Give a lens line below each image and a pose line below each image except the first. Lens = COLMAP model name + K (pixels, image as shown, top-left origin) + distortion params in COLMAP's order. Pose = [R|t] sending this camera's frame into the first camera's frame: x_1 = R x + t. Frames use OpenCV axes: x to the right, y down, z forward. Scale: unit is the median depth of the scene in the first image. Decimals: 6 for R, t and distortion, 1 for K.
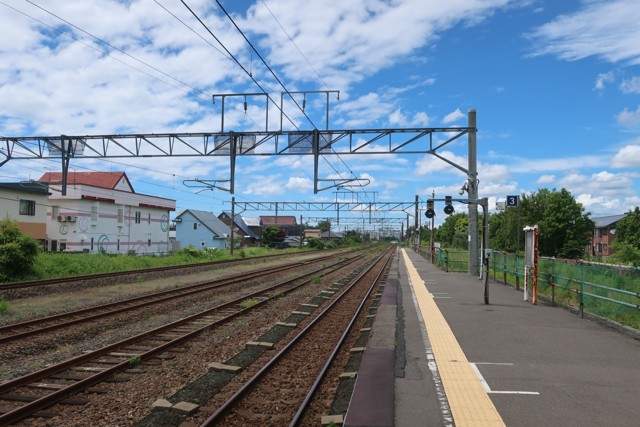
lens RADIAL K [[530.4, 0, 320.0], [0, 530.4, 213.5], [0, 0, 1]] dist [0.011566, 0.002580]
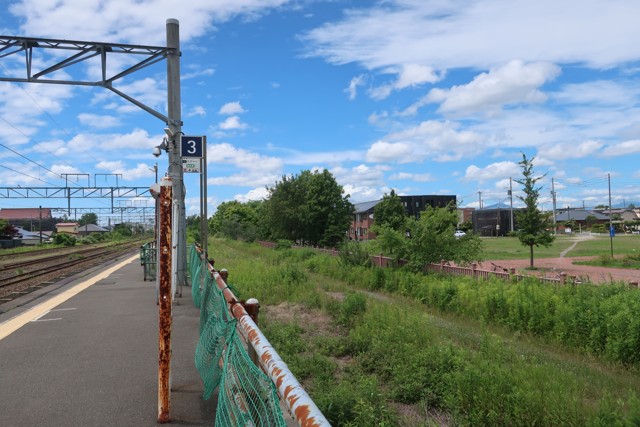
lens RADIAL K [[512.5, 0, 326.7], [0, 512.5, 229.9], [0, 0, 1]] dist [0.013274, 0.009465]
pose [[0.914253, -0.035560, 0.403580, 0.033718], [0.015462, 0.998477, 0.052952, 0.003511], [-0.404849, -0.042171, 0.913411, 0.062026]]
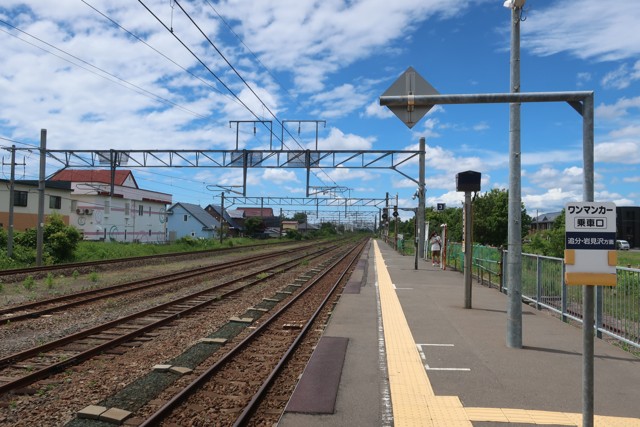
lens RADIAL K [[543.5, 0, 320.0], [0, 543.5, 213.5], [0, 0, 1]] dist [-0.014737, -0.000839]
pose [[0.998722, 0.006862, 0.050068, -0.008116], [-0.007687, 0.999837, 0.016319, -0.003134], [-0.049948, -0.016683, 0.998612, -0.068136]]
